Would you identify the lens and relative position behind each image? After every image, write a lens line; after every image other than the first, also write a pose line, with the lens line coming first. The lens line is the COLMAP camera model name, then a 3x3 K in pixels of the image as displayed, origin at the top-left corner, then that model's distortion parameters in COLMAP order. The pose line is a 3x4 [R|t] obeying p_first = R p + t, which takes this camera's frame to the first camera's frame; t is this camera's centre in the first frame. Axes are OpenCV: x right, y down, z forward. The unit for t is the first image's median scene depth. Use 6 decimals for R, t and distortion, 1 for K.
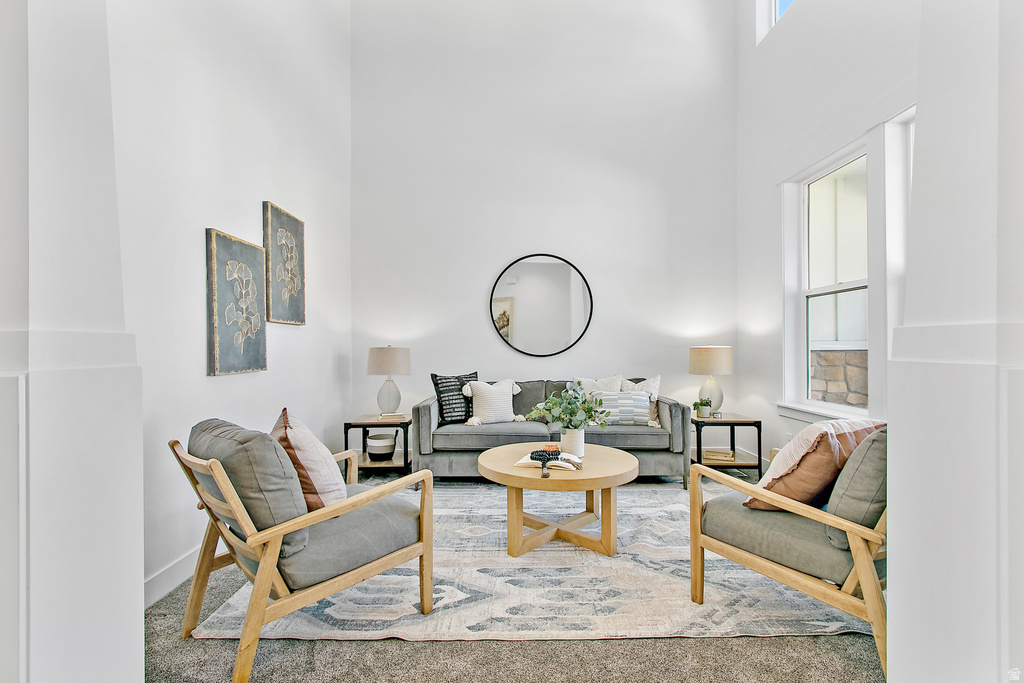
lens RADIAL K [[475.2, 0, 509.8], [0, 475.2, 349.3], [0, 0, 1]] dist [0.002286, -0.000097]
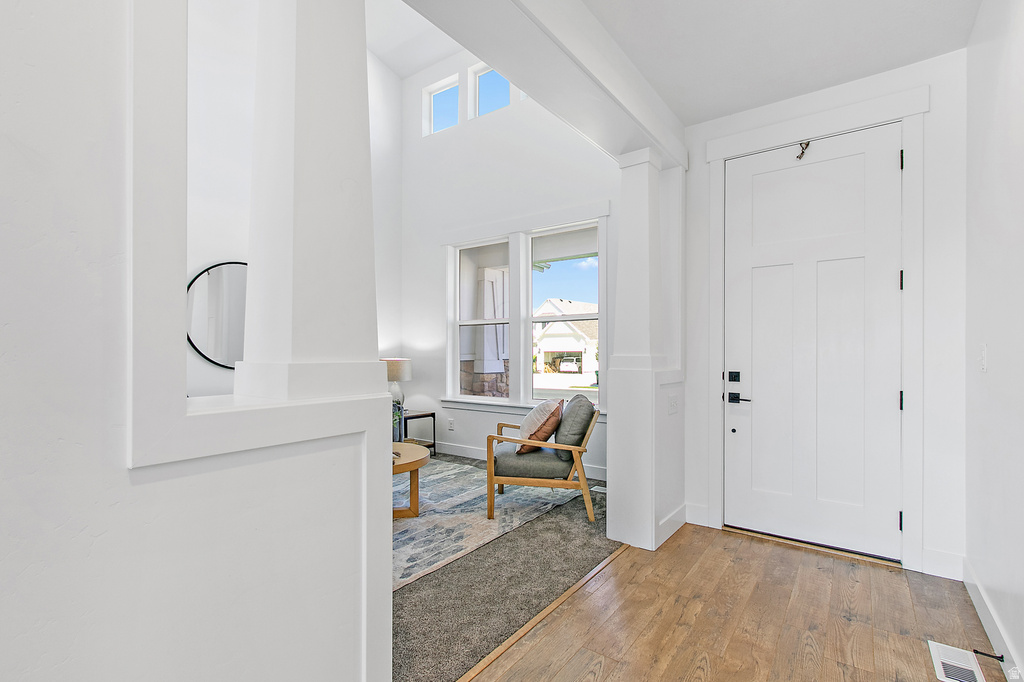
lens RADIAL K [[475.2, 0, 515.6], [0, 475.2, 343.6], [0, 0, 1]] dist [0.002286, -0.000097]
pose [[0.589576, 0.022619, 0.807396, -0.877541], [-0.001259, 0.999632, -0.027085, -0.027169], [-0.807712, 0.014952, 0.589388, -0.041203]]
